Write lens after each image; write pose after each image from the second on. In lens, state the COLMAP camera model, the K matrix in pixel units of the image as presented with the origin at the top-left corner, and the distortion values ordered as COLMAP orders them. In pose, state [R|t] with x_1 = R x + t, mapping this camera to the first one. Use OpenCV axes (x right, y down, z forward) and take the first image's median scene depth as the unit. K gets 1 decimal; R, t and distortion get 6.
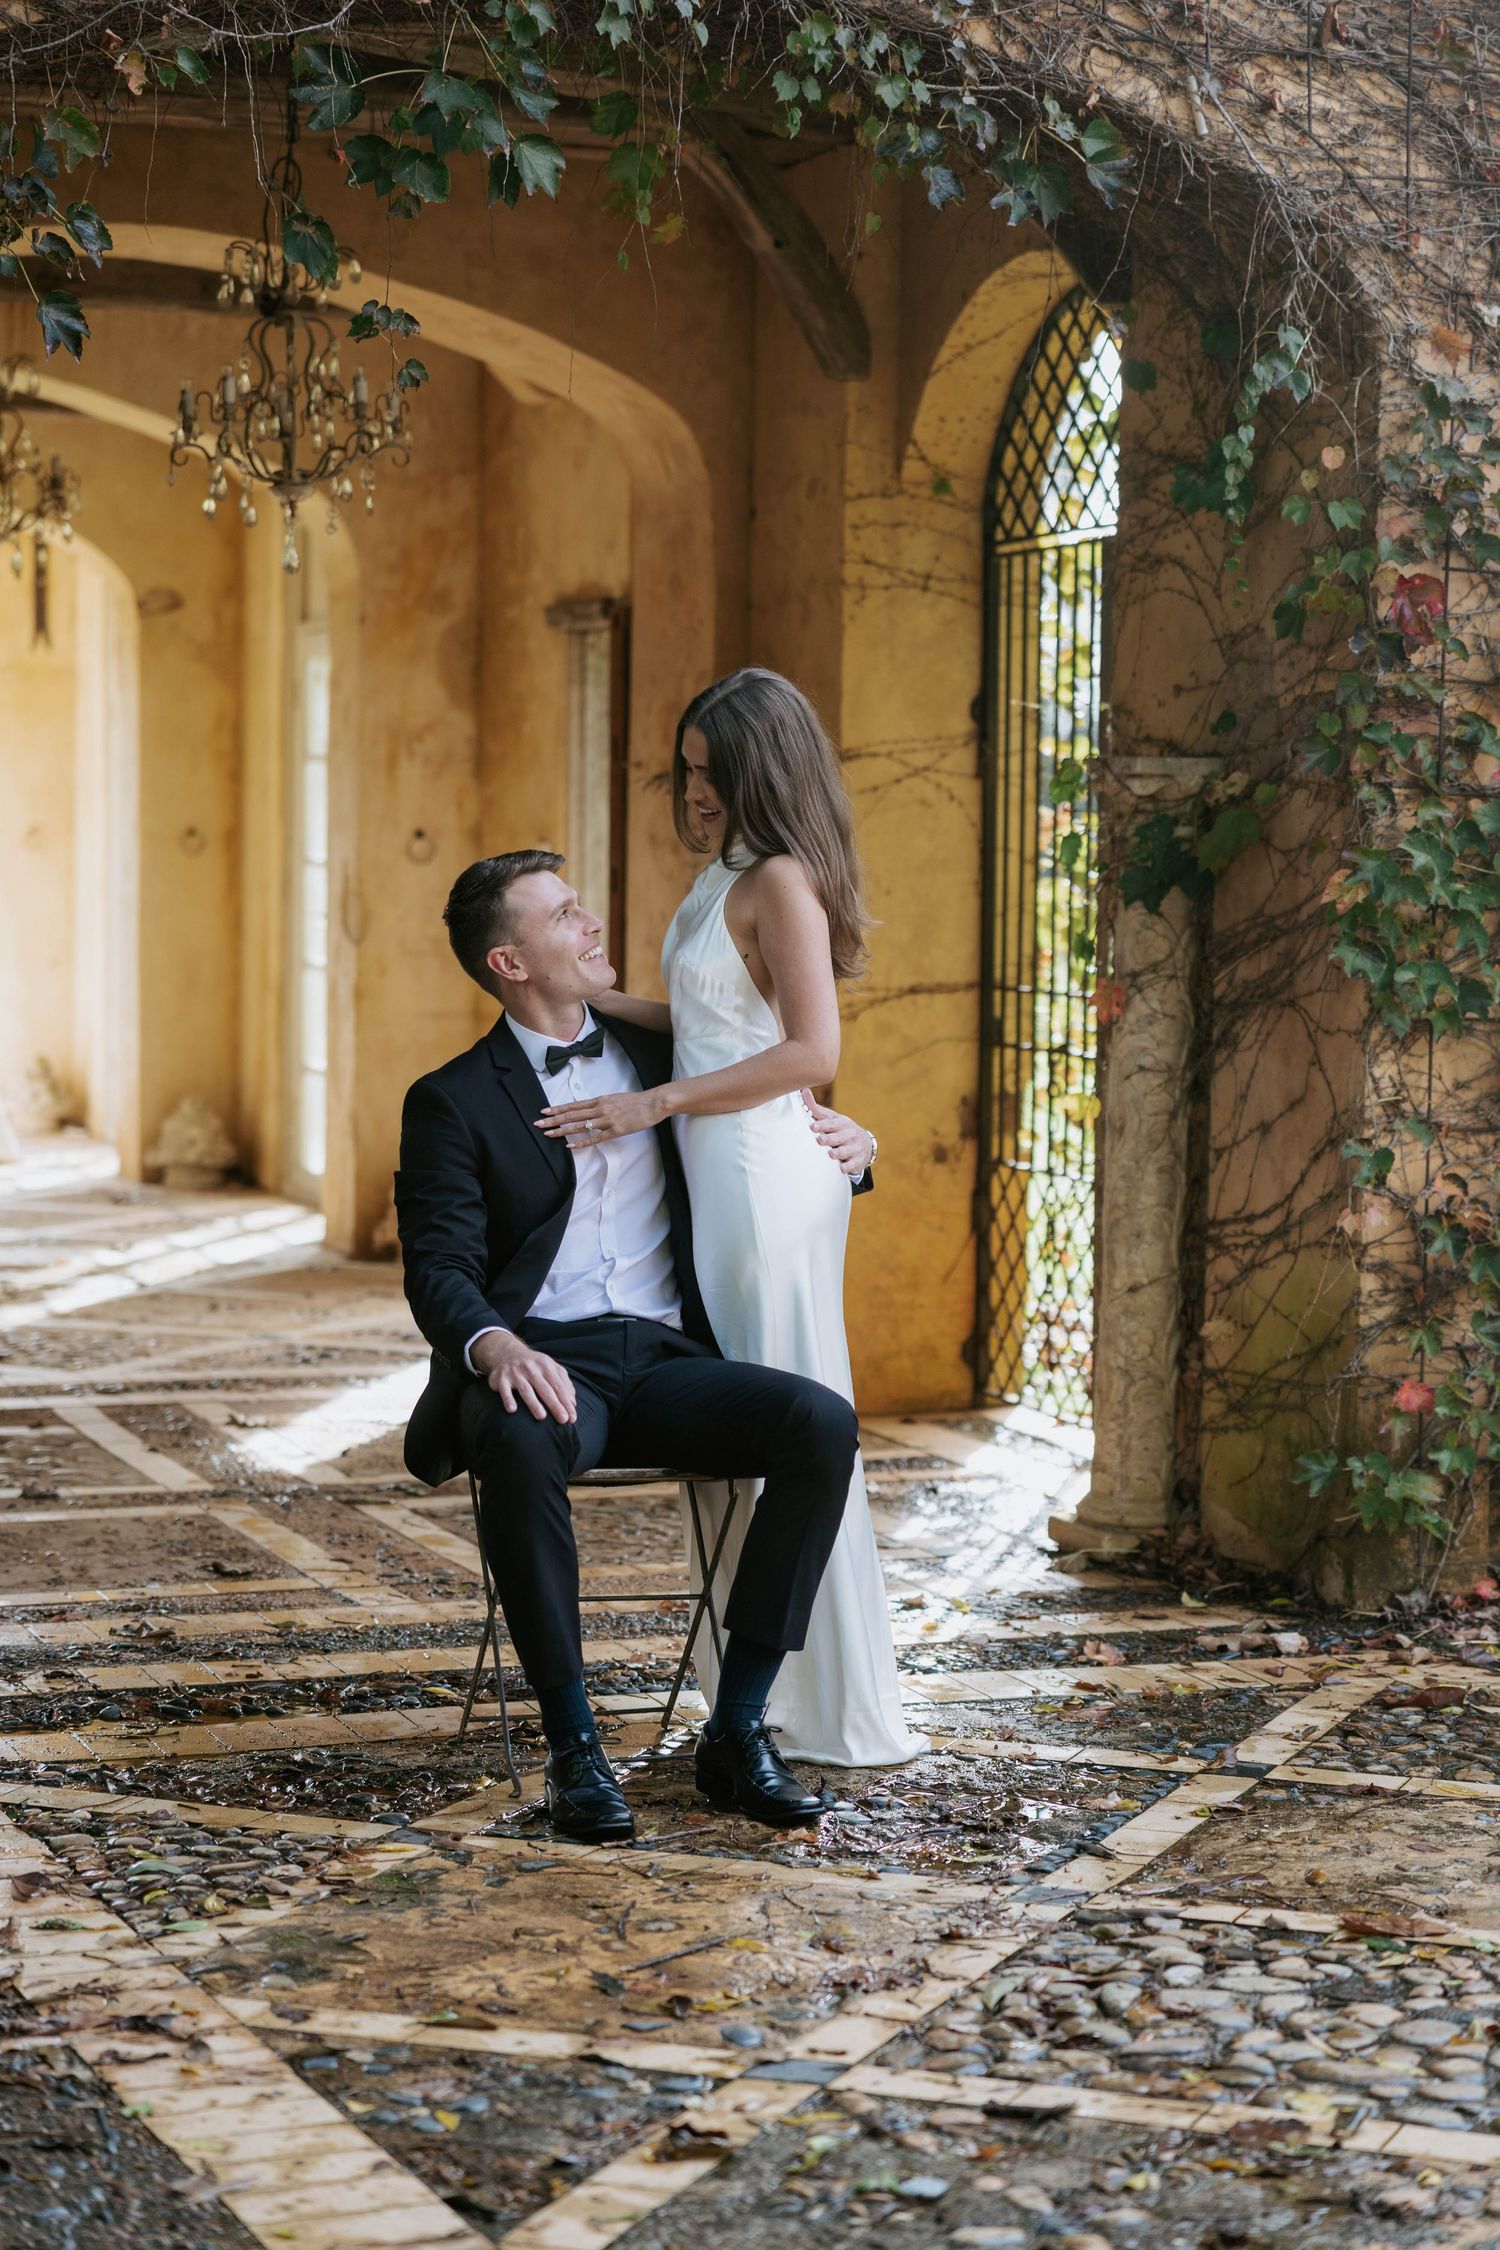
lens RADIAL K [[4306.0, 0, 779.8], [0, 4306.0, 1070.2], [0, 0, 1]] dist [0.039325, 0.000000]
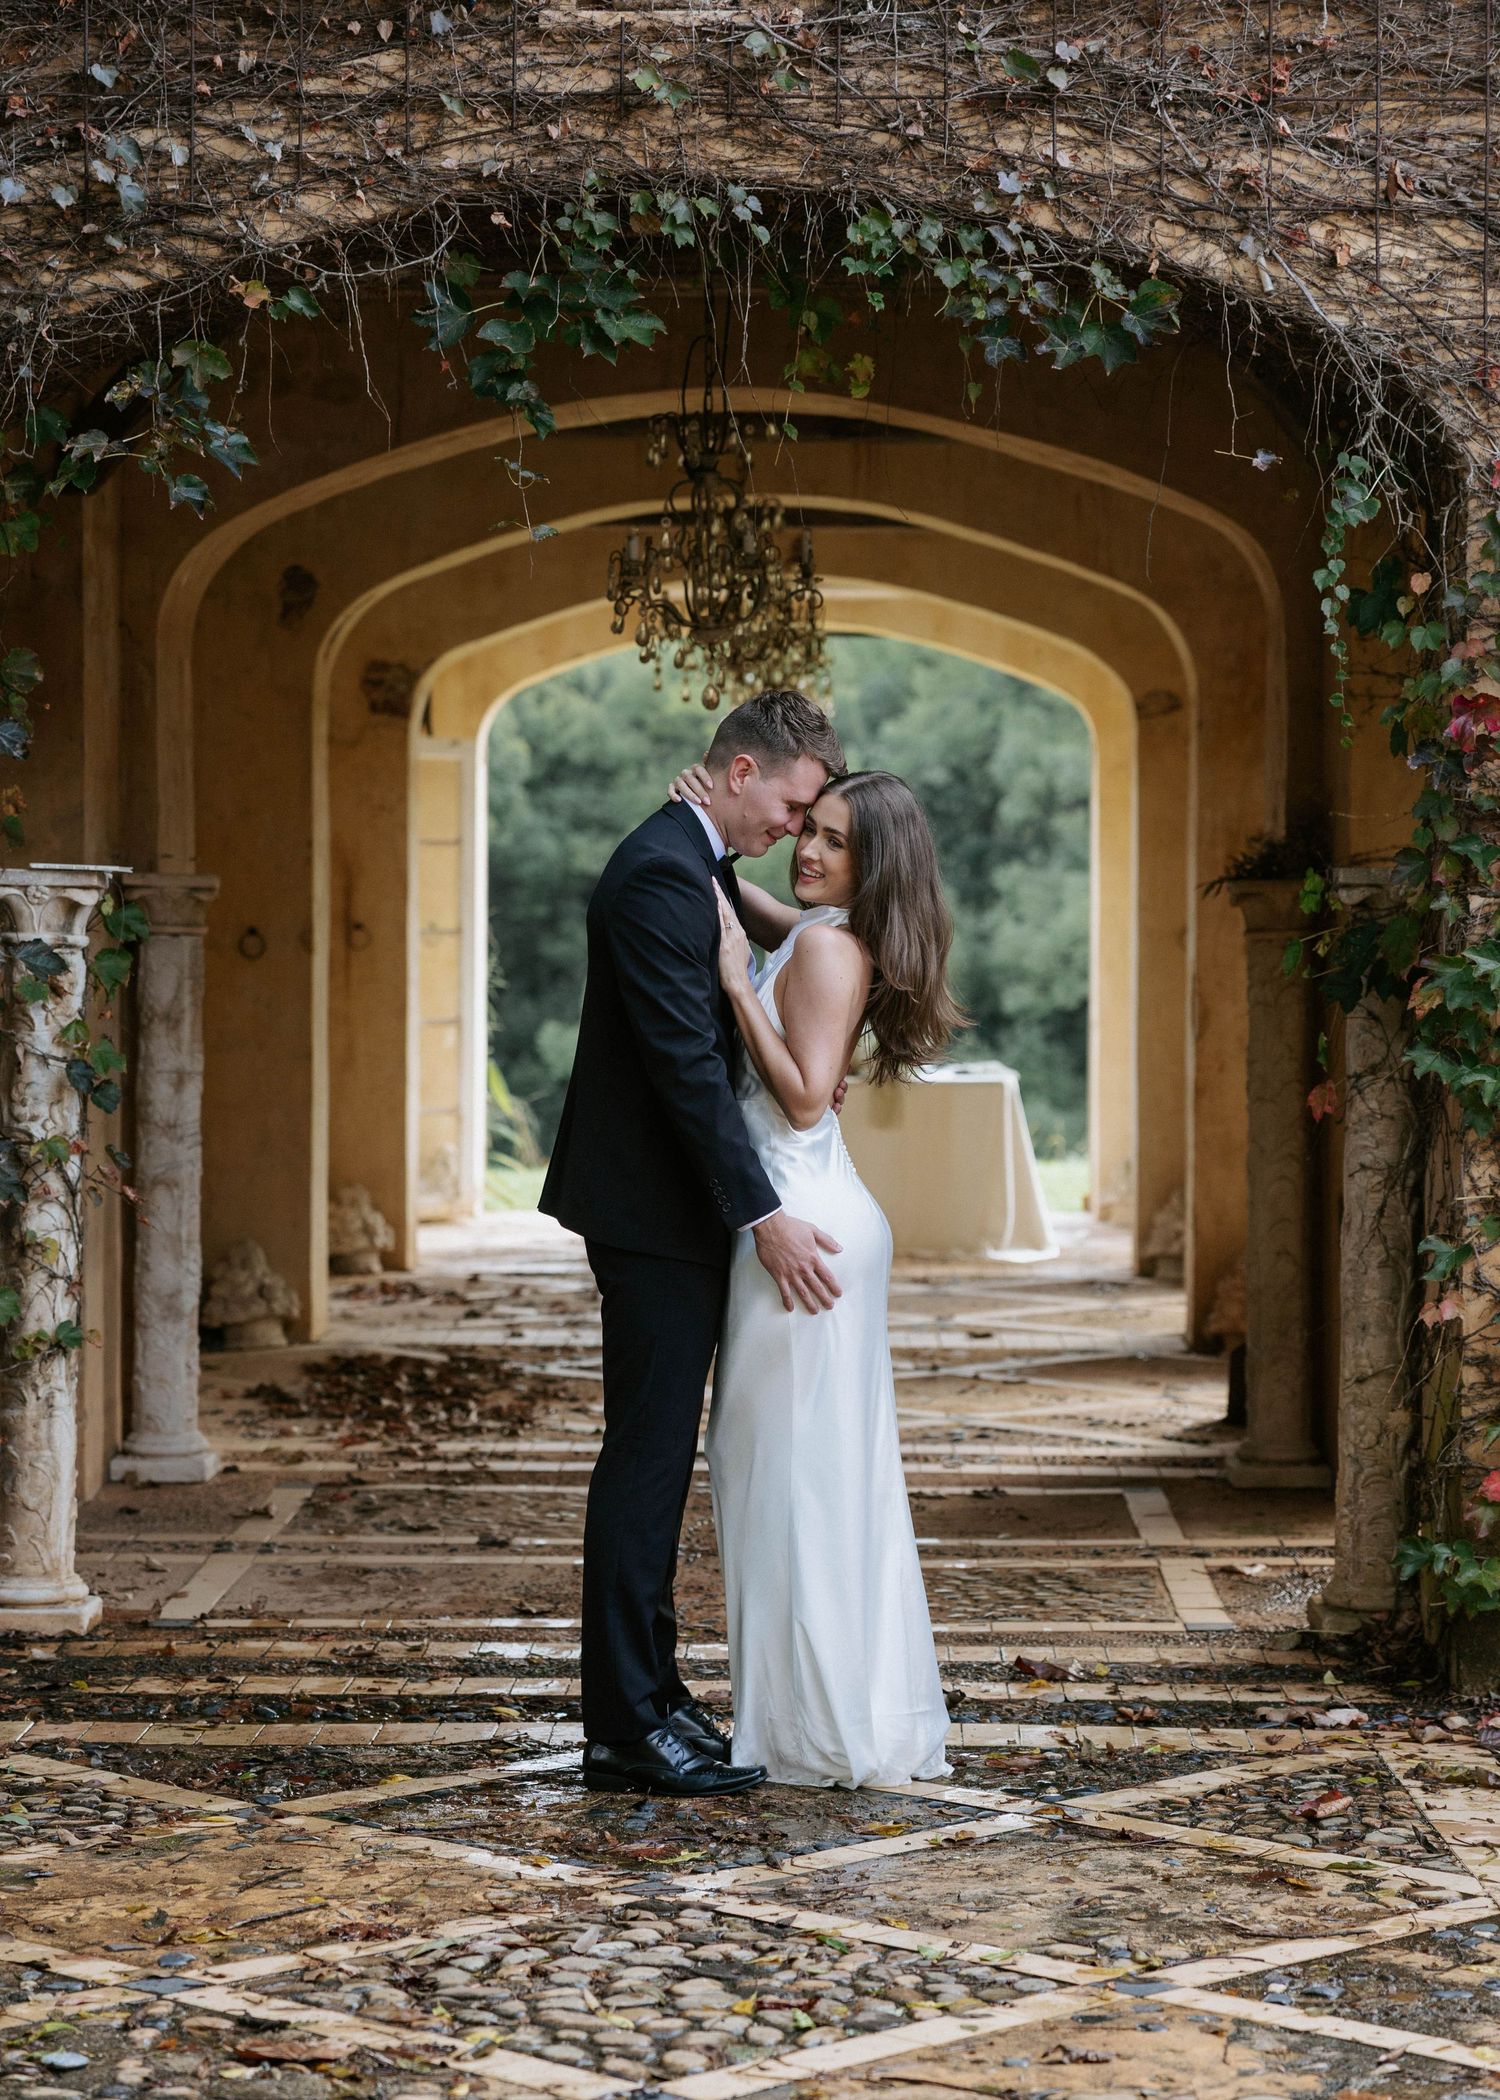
lens RADIAL K [[4578.4, 0, 727.1], [0, 4578.4, 945.1], [0, 0, 1]] dist [0.023019, 0.000000]
pose [[0.925462, -0.009045, -0.378733, 0.395789], [-0.009164, 0.998888, -0.046250, -0.001391], [0.378730, 0.046273, 0.924350, -0.090269]]
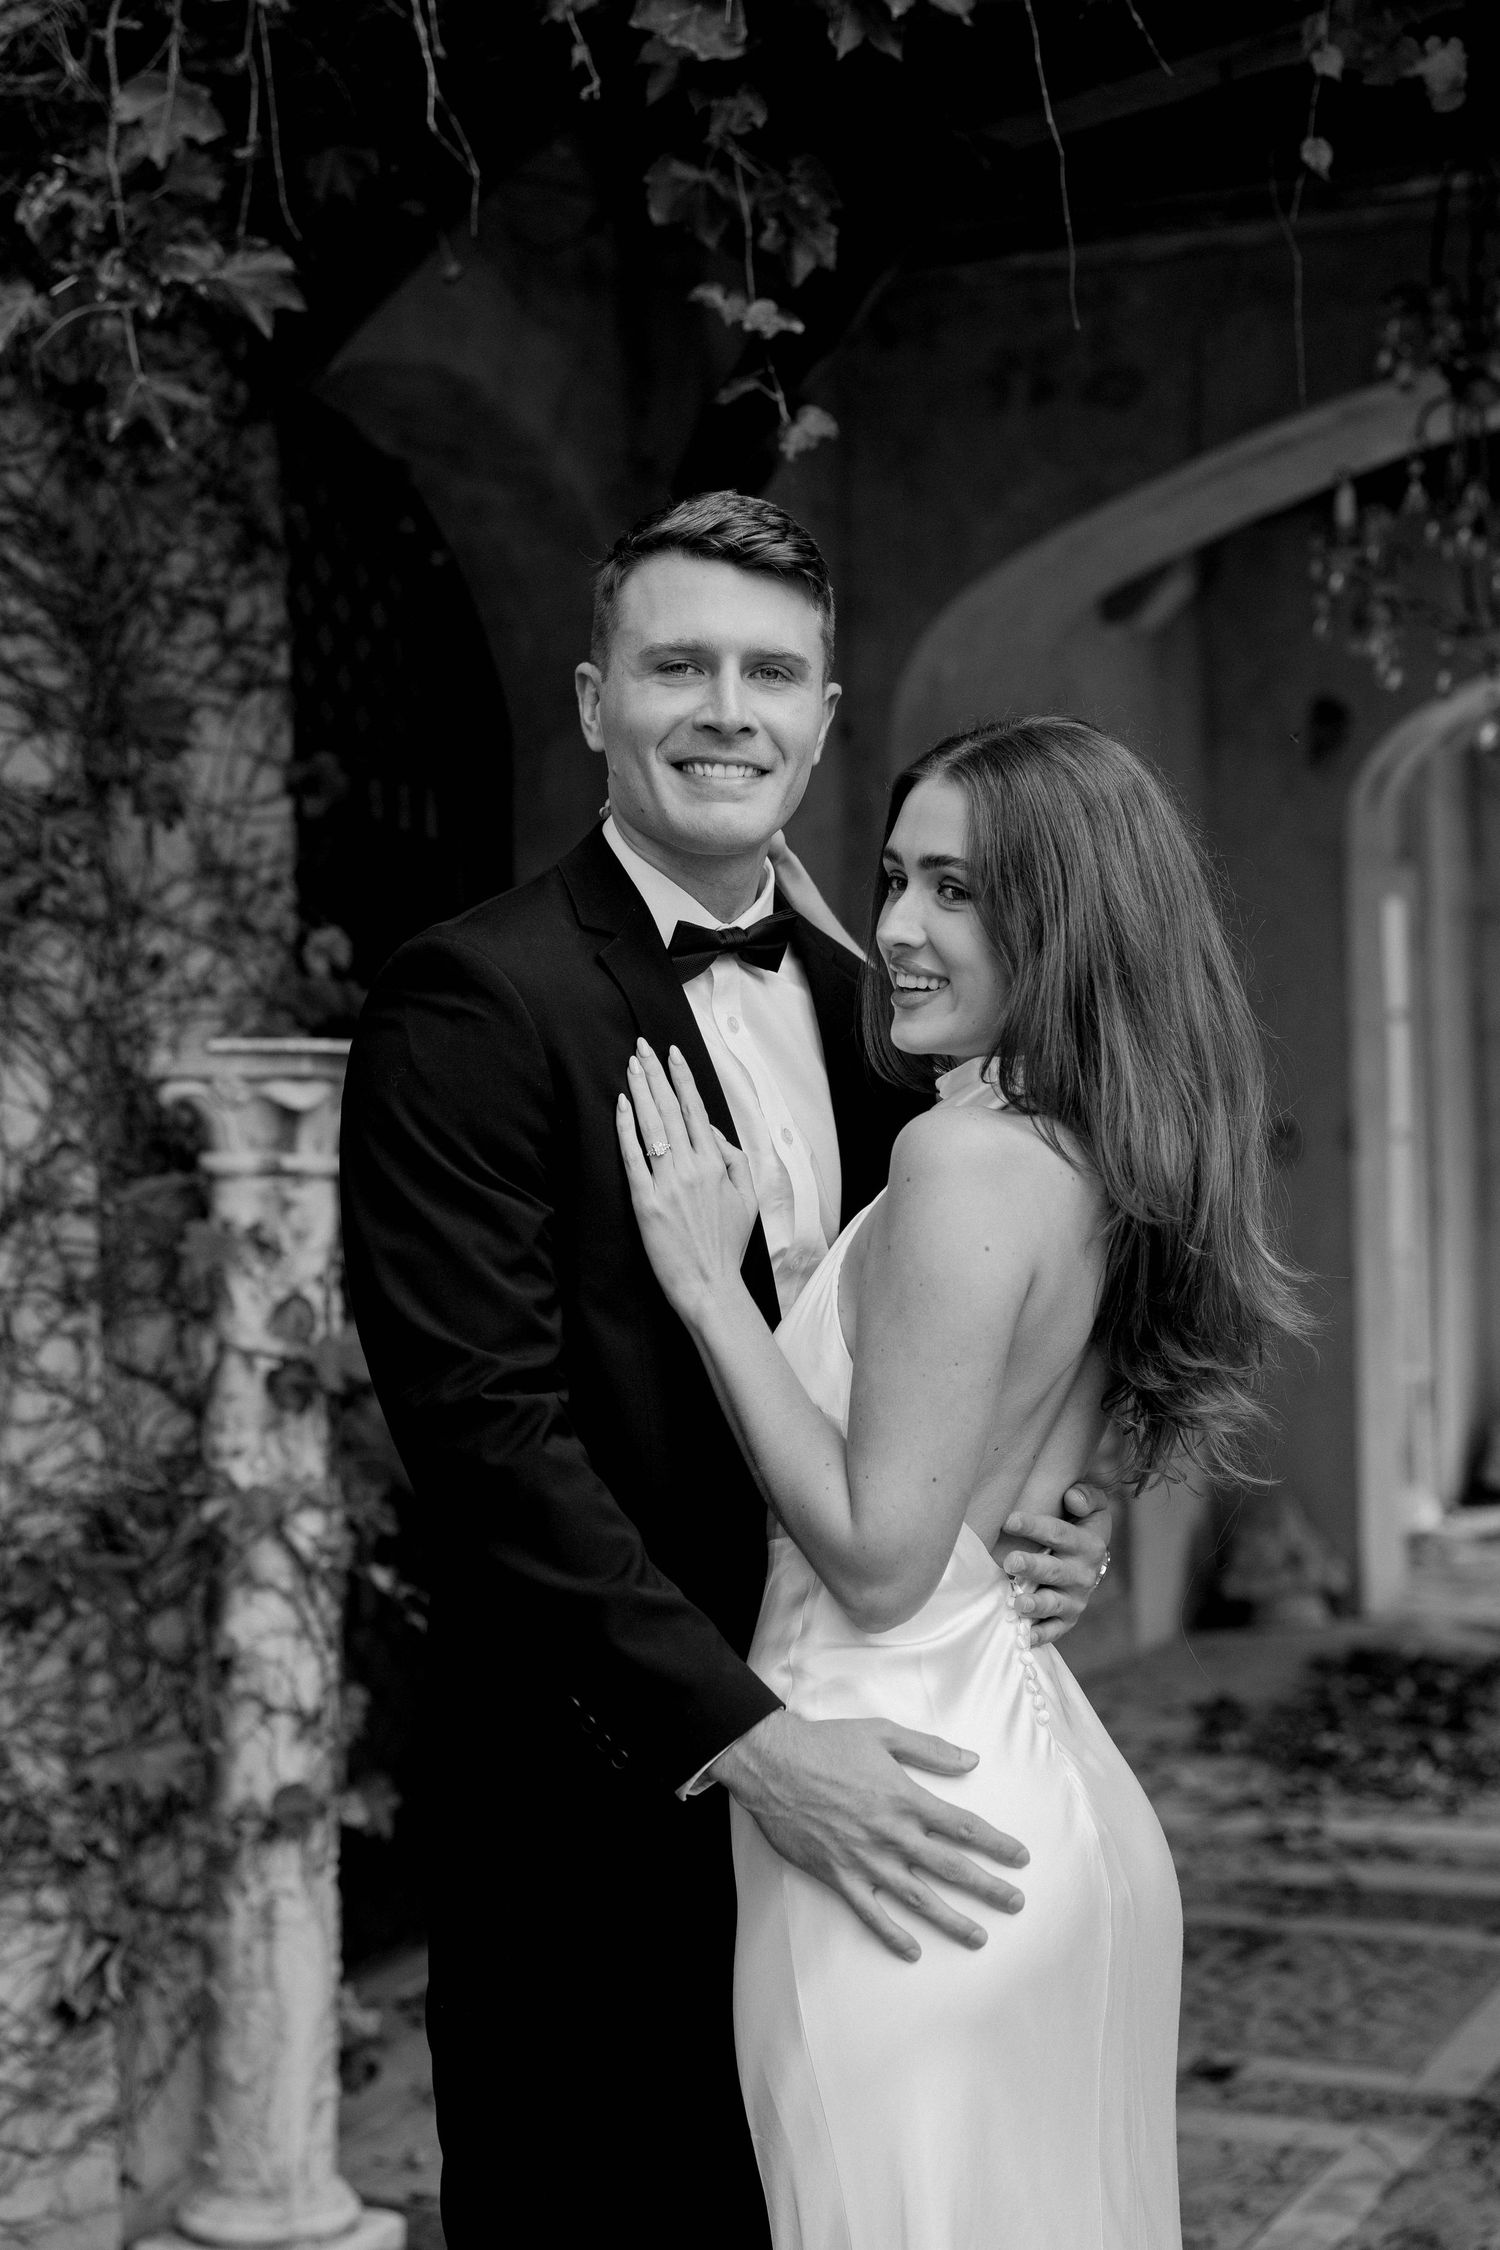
lens RADIAL K [[3552.4, 0, 720.7], [0, 3552.4, 1153.3], [0, 0, 1]] dist [0.044881, 0.000000]
pose [[0.700485, -0.025675, -0.713205, 0.237781], [-0.004108, 0.999191, -0.040005, -0.036480], [0.713655, 0.030953, 0.699813, 0.616198]]
